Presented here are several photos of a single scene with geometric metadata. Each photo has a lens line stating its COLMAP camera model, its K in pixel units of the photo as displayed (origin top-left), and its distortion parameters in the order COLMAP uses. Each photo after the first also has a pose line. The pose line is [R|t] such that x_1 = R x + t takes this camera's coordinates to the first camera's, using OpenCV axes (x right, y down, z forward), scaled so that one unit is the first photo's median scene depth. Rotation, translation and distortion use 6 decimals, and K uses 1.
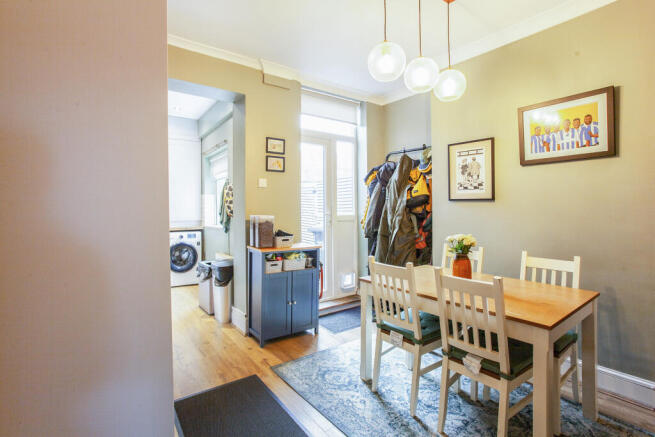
lens RADIAL K [[322.0, 0, 328.3], [0, 322.0, 214.6], [0, 0, 1]] dist [0.000656, 0.000411]
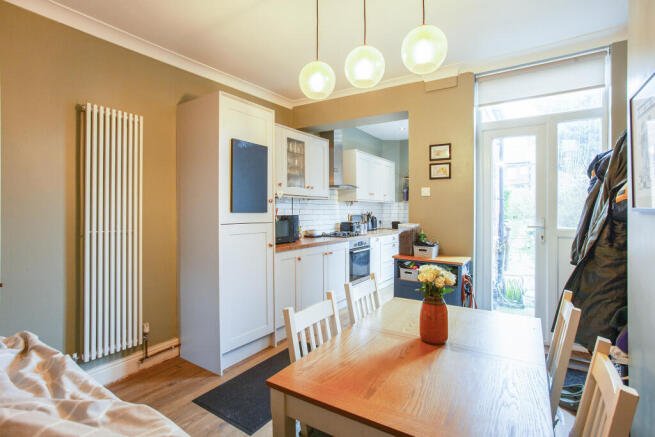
lens RADIAL K [[322.0, 0, 328.3], [0, 322.0, 214.6], [0, 0, 1]] dist [0.000656, 0.000411]
pose [[0.364979, 0.013623, -0.930916, 0.615037], [-0.017279, 0.999820, 0.007857, -0.028695], [0.930855, 0.013218, 0.365149, 0.341179]]
